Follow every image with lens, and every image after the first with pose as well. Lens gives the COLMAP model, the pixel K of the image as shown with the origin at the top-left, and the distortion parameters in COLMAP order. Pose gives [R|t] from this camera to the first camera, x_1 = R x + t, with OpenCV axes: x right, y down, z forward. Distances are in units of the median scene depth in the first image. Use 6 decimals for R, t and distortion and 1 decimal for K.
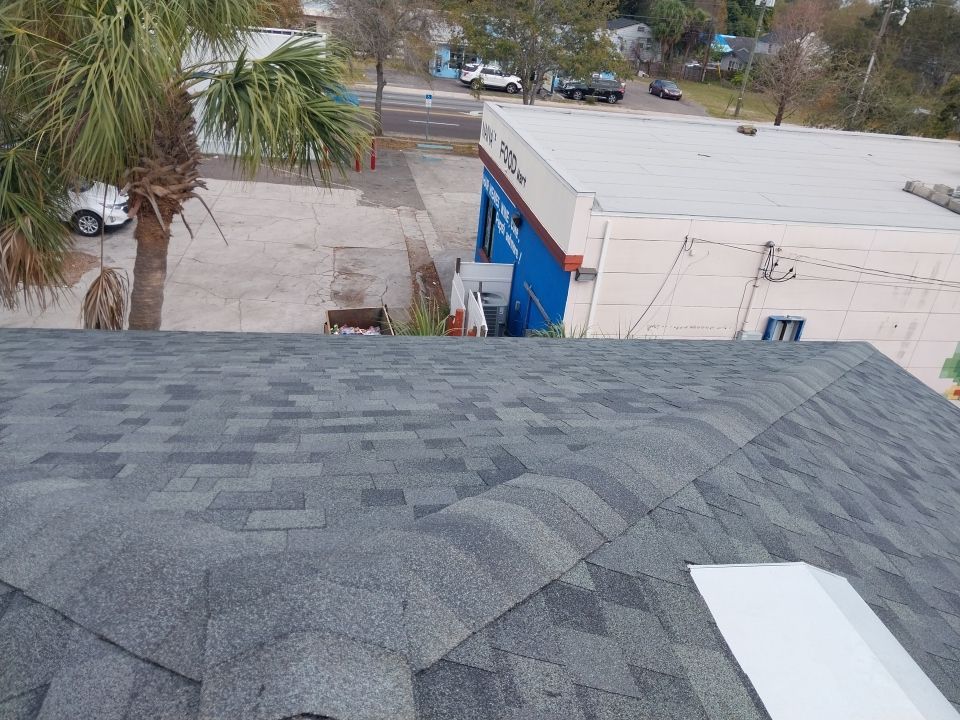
lens RADIAL K [[753.0, 0, 492.9], [0, 753.0, 372.9], [0, 0, 1]] dist [0.015298, -0.021669]
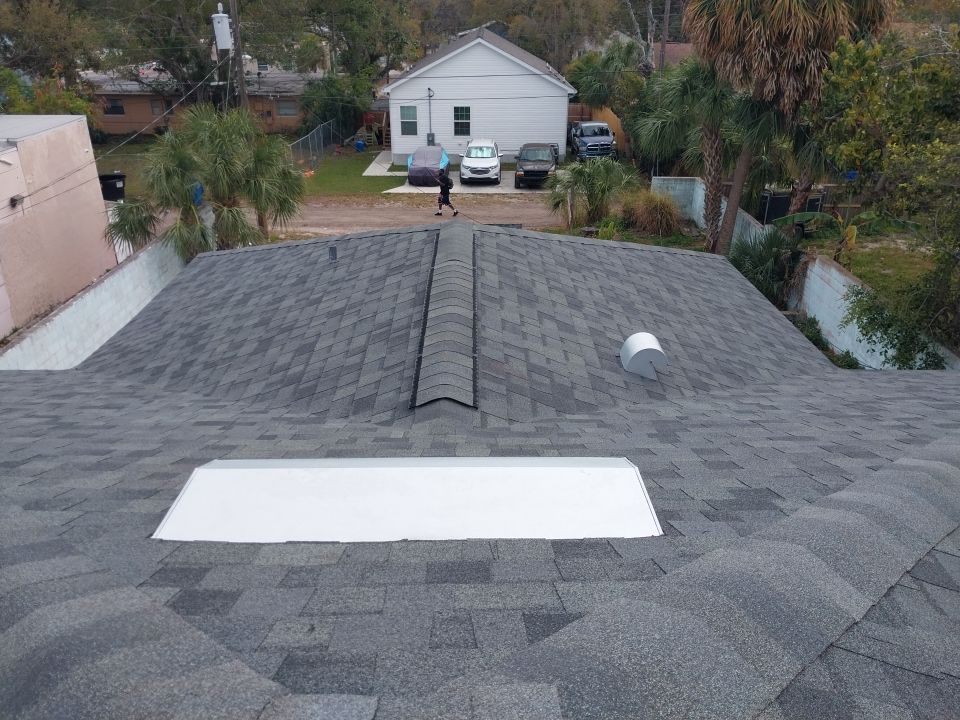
lens RADIAL K [[742.9, 0, 480.7], [0, 742.9, 366.8], [0, 0, 1]] dist [0.055014, -0.083998]
pose [[0.174013, -0.518752, 0.837028, -0.045963], [0.470267, 0.790585, 0.392204, -0.012958], [-0.865199, 0.325378, 0.381524, 0.022739]]
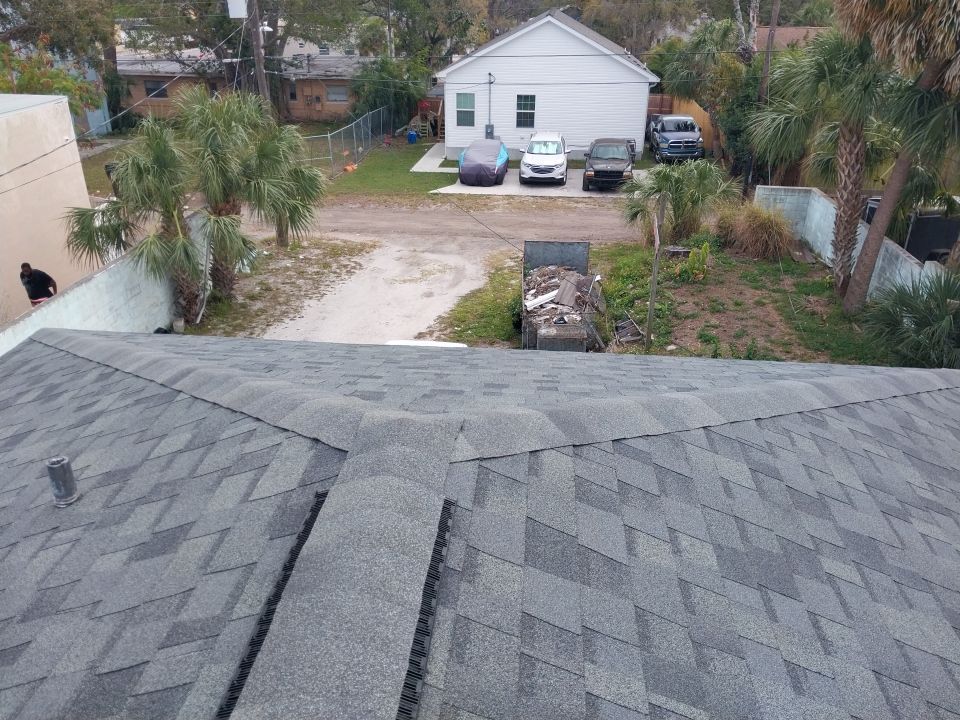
lens RADIAL K [[742.9, 0, 488.1], [0, 742.9, 374.2], [0, 0, 1]] dist [0.055014, -0.083998]
pose [[0.252611, -0.526362, 0.811869, 0.276537], [0.462314, 0.802764, 0.376611, 0.034833], [-0.849972, 0.280202, 0.446132, 0.101490]]
